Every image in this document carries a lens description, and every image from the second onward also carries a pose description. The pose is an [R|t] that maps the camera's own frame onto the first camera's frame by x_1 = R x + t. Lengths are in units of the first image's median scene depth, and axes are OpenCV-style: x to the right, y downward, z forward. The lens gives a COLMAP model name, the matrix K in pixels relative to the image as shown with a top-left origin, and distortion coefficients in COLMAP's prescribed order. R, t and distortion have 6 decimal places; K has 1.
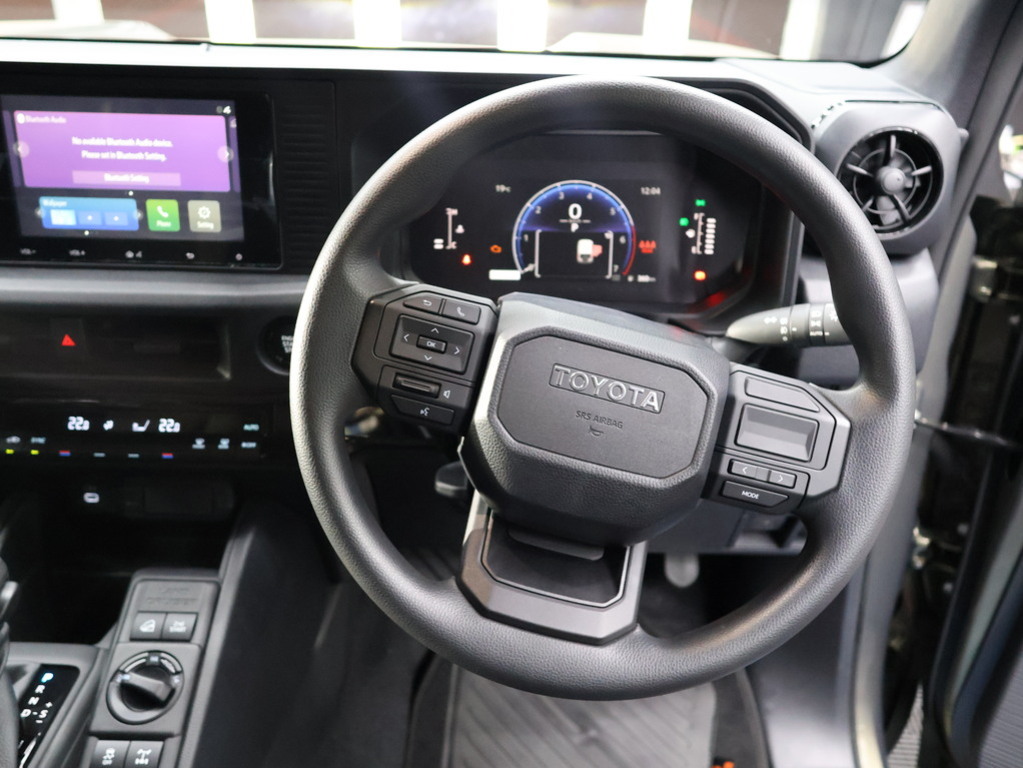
lens RADIAL K [[847.5, 0, 511.5], [0, 847.5, 384.0], [0, 0, 1]] dist [0.009243, -0.012675]
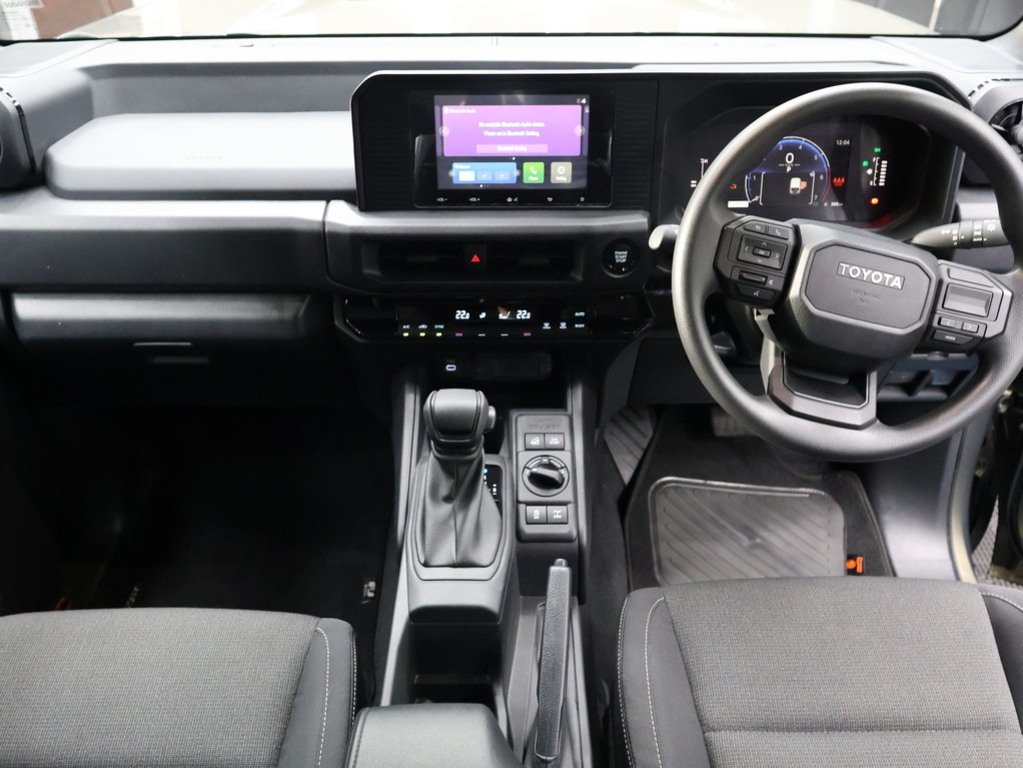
lens RADIAL K [[847.5, 0, 511.5], [0, 847.5, 384.0], [0, 0, 1]] dist [0.009243, -0.012675]
pose [[0.999601, -0.027473, -0.006590, -0.454446], [0.027989, 0.994735, 0.098582, 0.024856], [0.003847, -0.098727, 0.995107, -0.537253]]
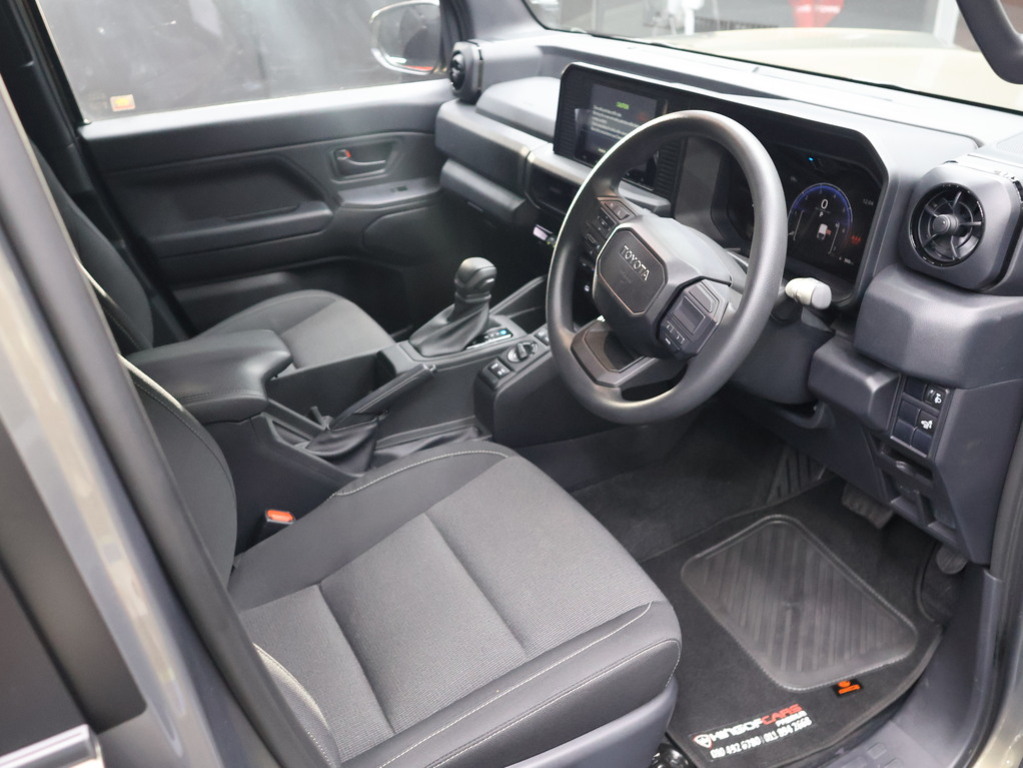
lens RADIAL K [[847.5, 0, 511.5], [0, 847.5, 384.0], [0, 0, 1]] dist [0.009243, -0.012675]
pose [[0.472946, 0.398186, -0.785984, 1.272853], [-0.366630, 0.900098, 0.235387, -0.078247], [0.801190, 0.176840, 0.571684, -0.269878]]
